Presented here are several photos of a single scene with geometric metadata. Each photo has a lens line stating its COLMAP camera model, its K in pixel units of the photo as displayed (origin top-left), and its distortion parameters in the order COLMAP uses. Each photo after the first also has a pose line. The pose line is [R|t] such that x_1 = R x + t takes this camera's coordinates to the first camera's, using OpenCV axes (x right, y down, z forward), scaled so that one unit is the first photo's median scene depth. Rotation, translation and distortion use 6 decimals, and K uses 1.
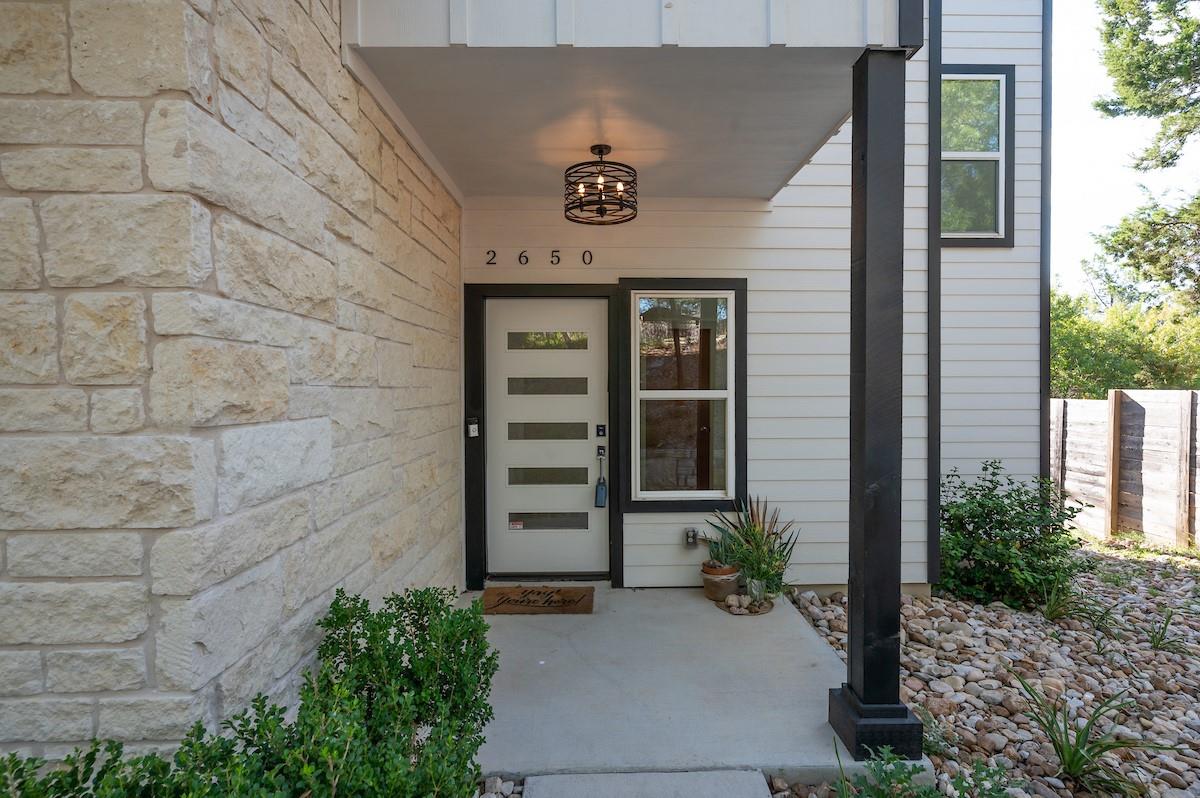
lens RADIAL K [[592.3, 0, 606.4], [0, 592.3, 397.1], [0, 0, 1]] dist [-0.001713, 0.000968]
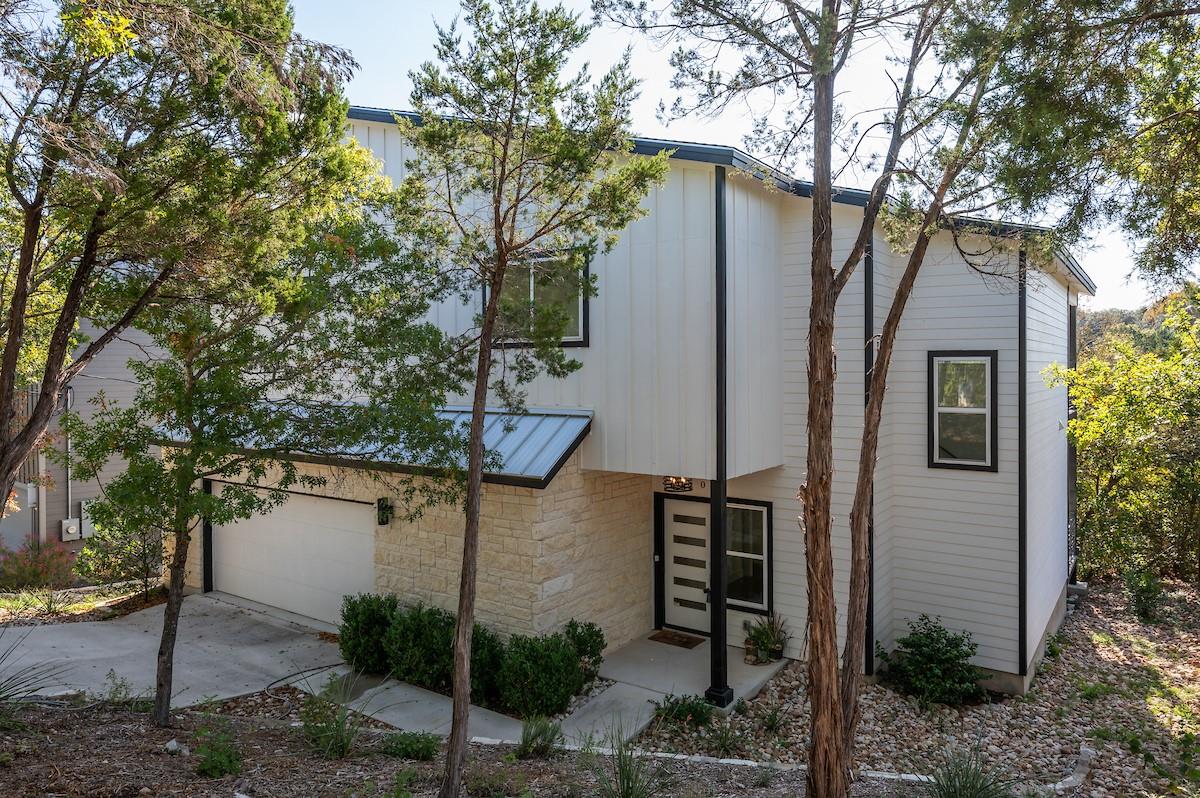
lens RADIAL K [[742.5, 0, 600.0], [0, 742.5, 399.0], [0, 0, 1]] dist [0.002649, 0.000308]
pose [[0.801718, 0.011166, -0.597598, 1.274644], [-0.006344, 0.999928, 0.010173, -0.573631], [0.597669, -0.004365, 0.801731, -1.376680]]
